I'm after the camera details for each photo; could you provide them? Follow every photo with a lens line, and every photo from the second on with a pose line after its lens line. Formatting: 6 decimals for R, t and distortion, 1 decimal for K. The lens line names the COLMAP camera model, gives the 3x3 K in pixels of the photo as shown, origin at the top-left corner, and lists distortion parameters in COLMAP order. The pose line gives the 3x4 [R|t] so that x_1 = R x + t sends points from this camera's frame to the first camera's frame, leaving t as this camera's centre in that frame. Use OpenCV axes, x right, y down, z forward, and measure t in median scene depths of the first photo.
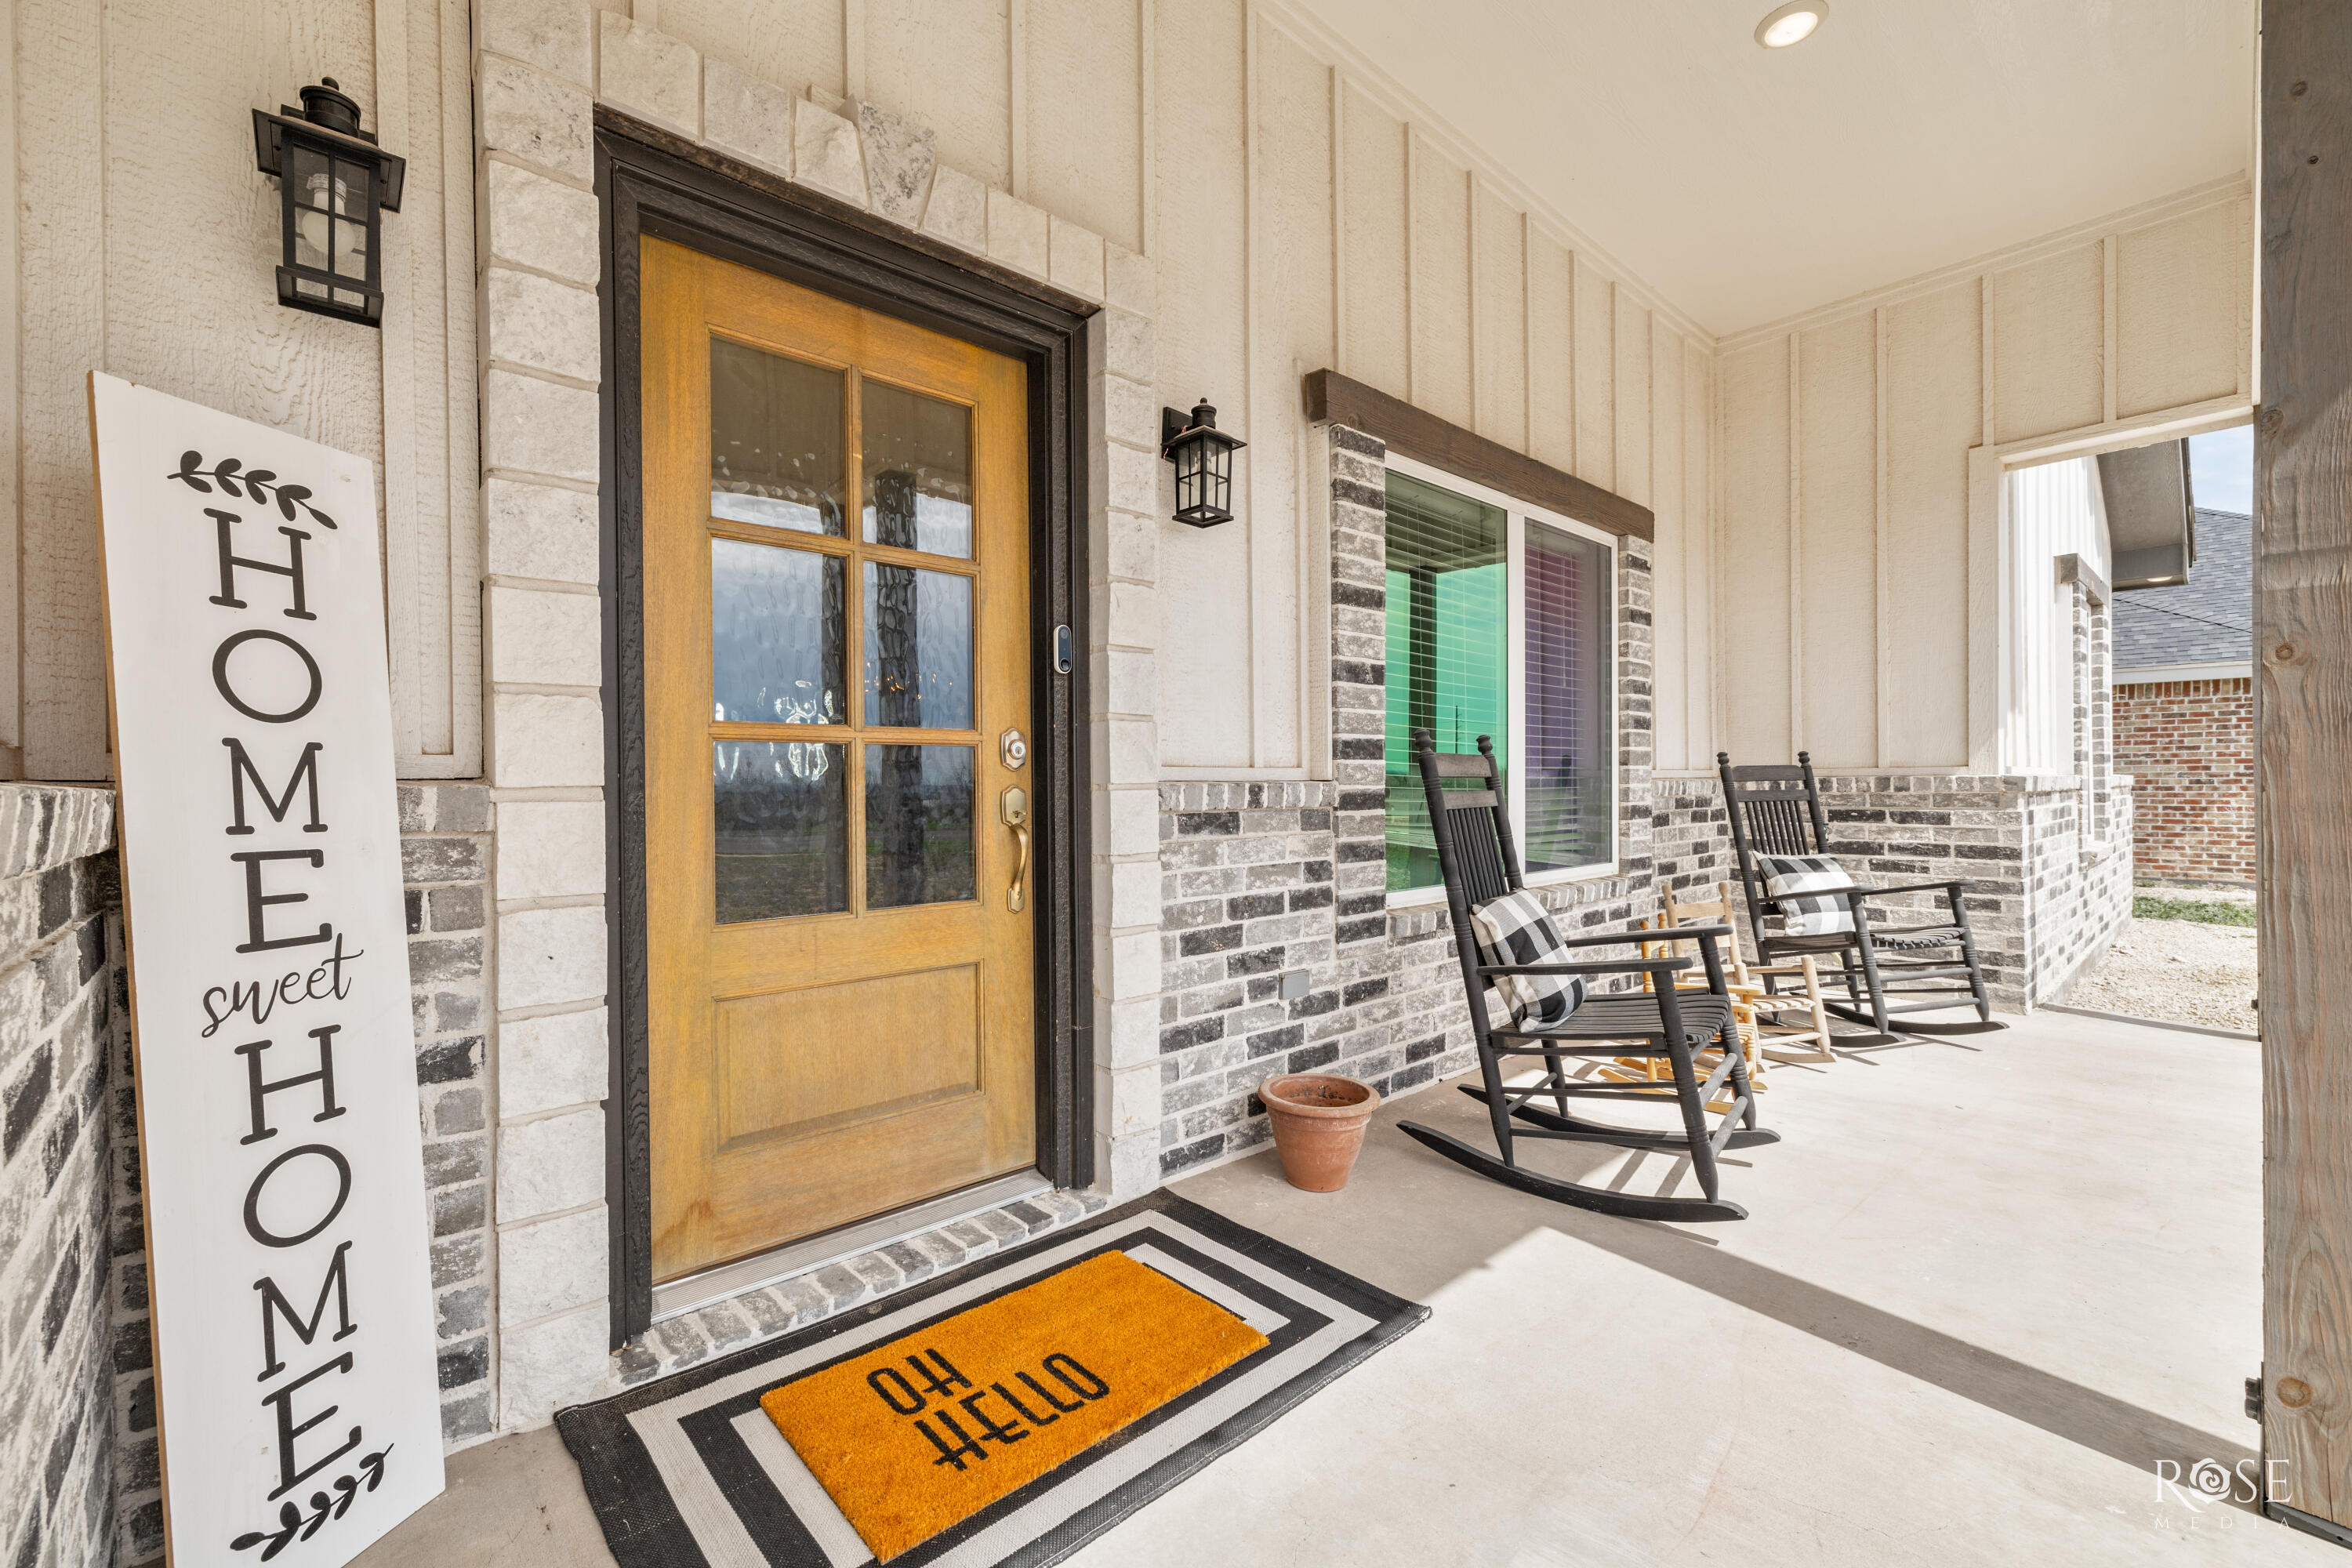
lens RADIAL K [[984.2, 0, 1174.0], [0, 984.2, 789.8], [0, 0, 1]] dist [-0.003630, 0.000766]
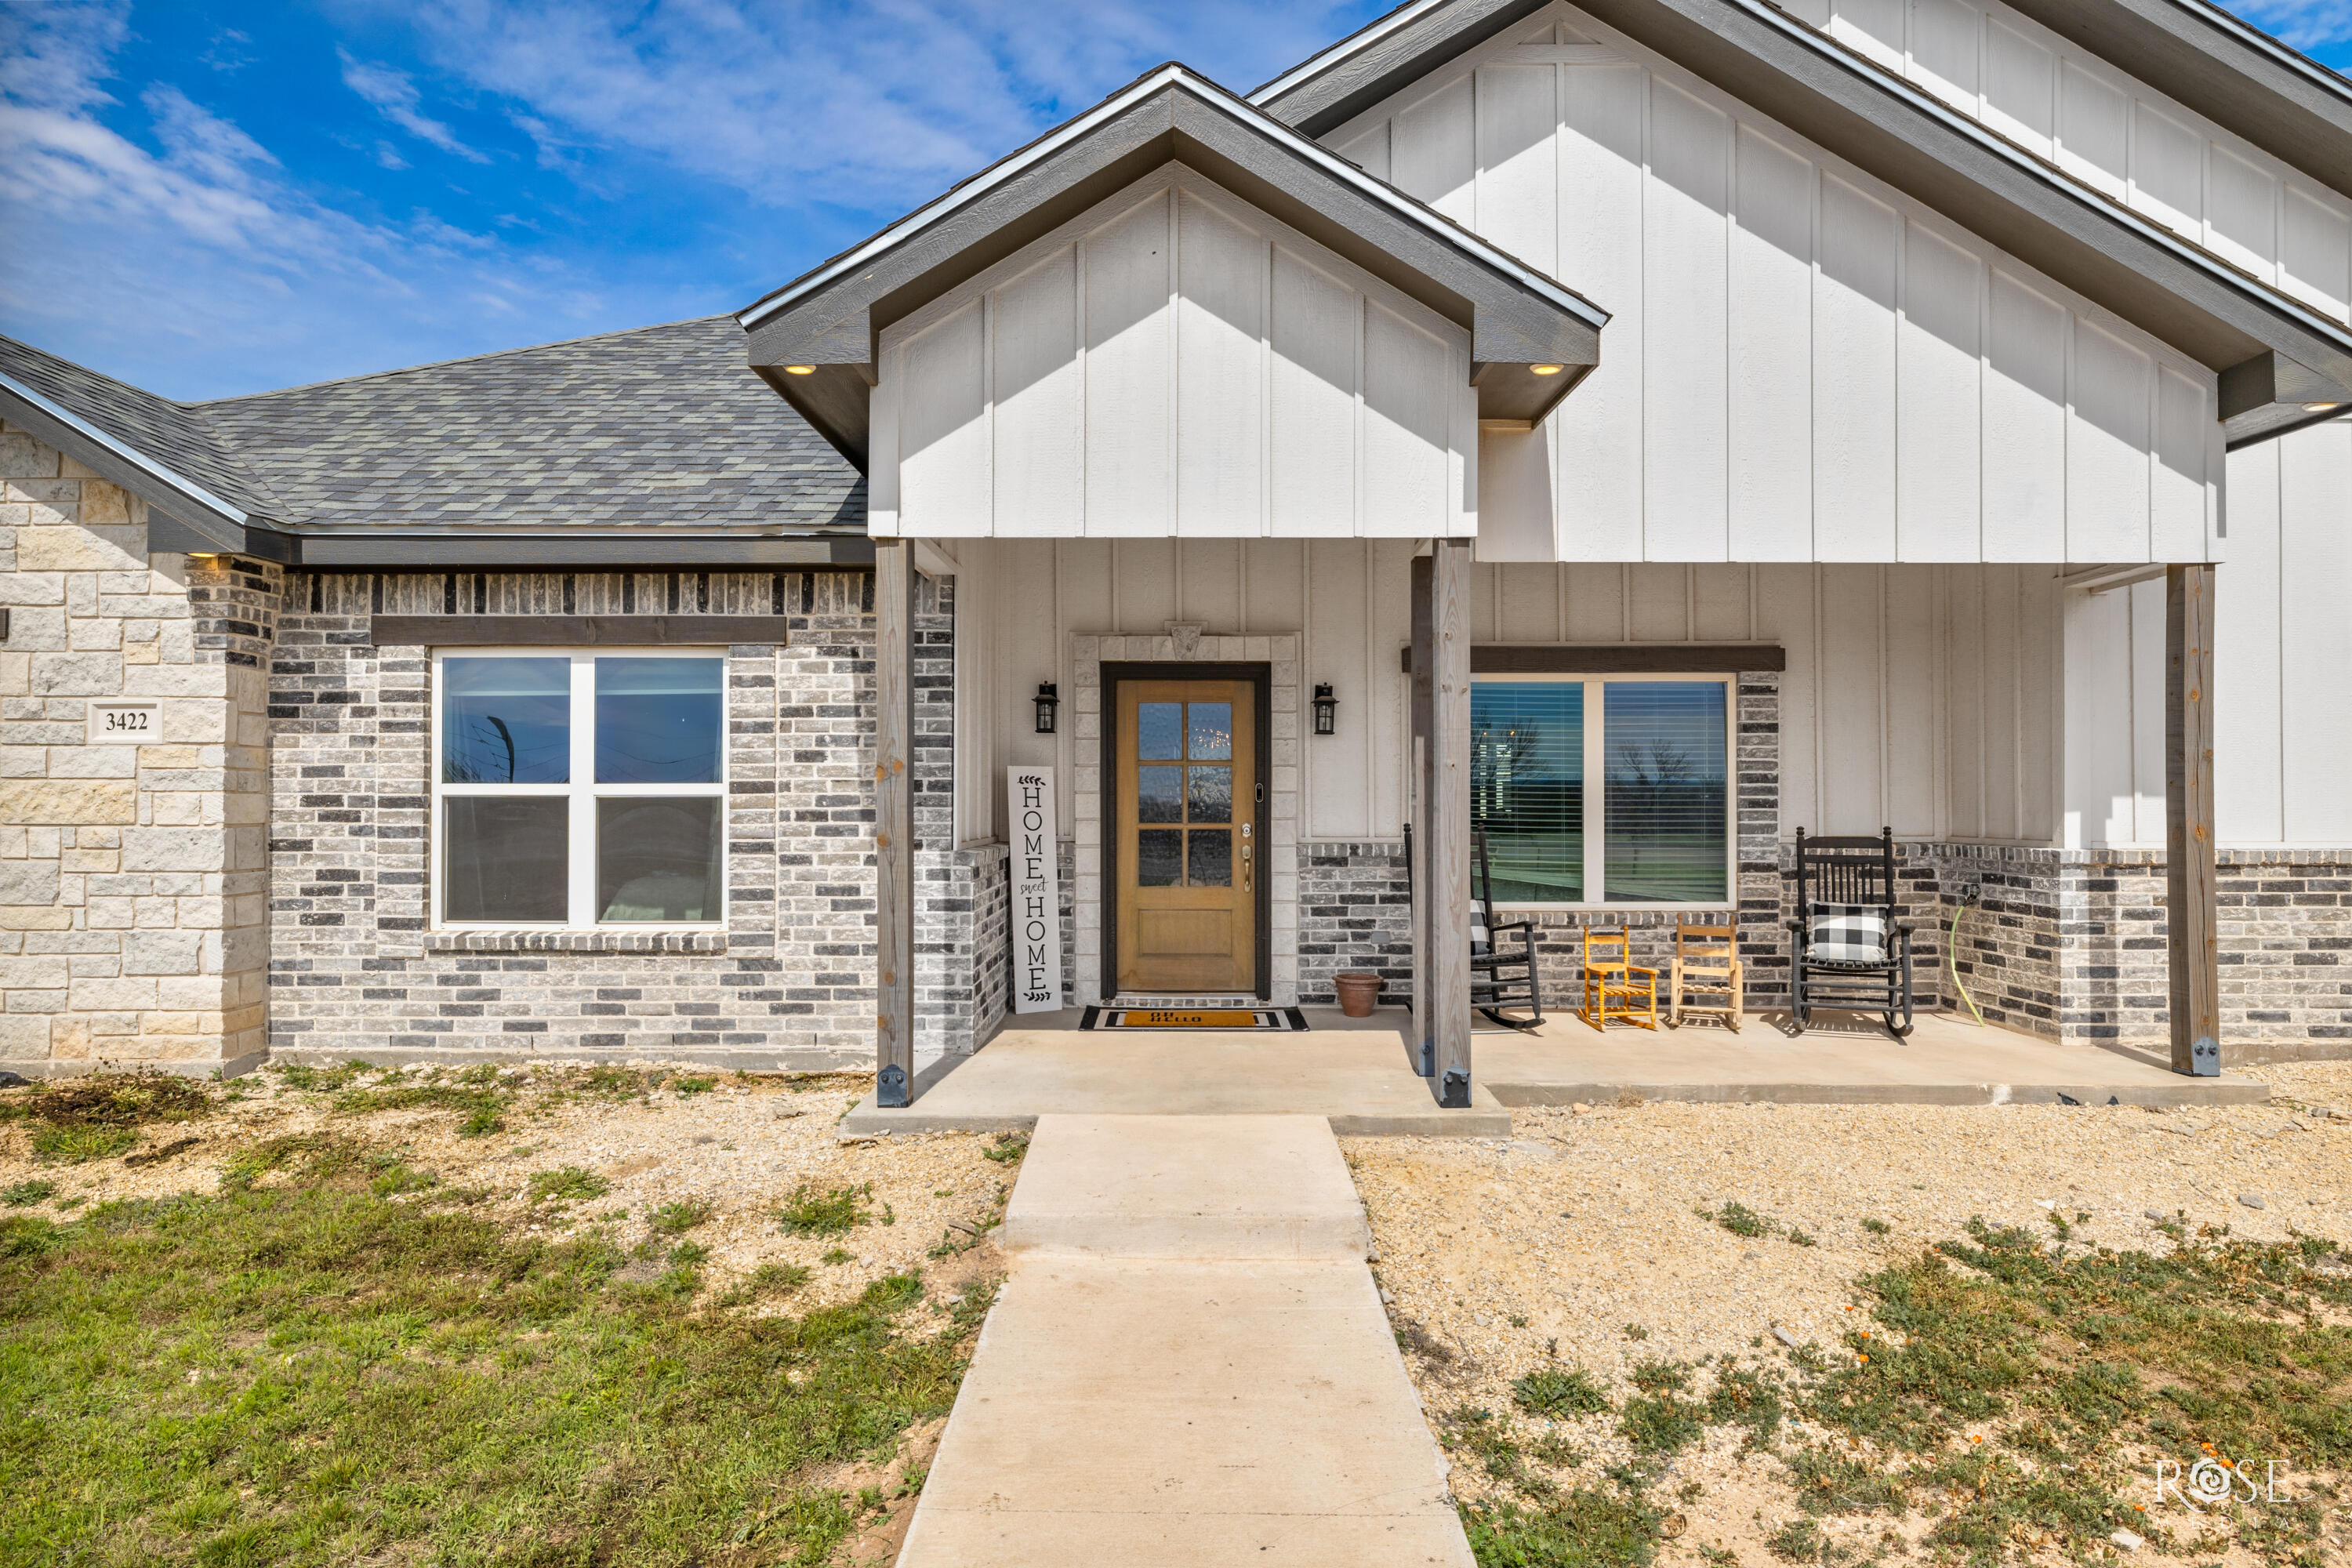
lens RADIAL K [[1421.9, 0, 1175.9], [0, 1421.9, 785.2], [0, 0, 1]] dist [0.000939, 0.000117]
pose [[0.736196, 0.001446, -0.676767, 2.075591], [-0.009513, 0.999921, -0.008212, -0.117542], [0.676701, 0.012484, 0.736152, -1.759153]]
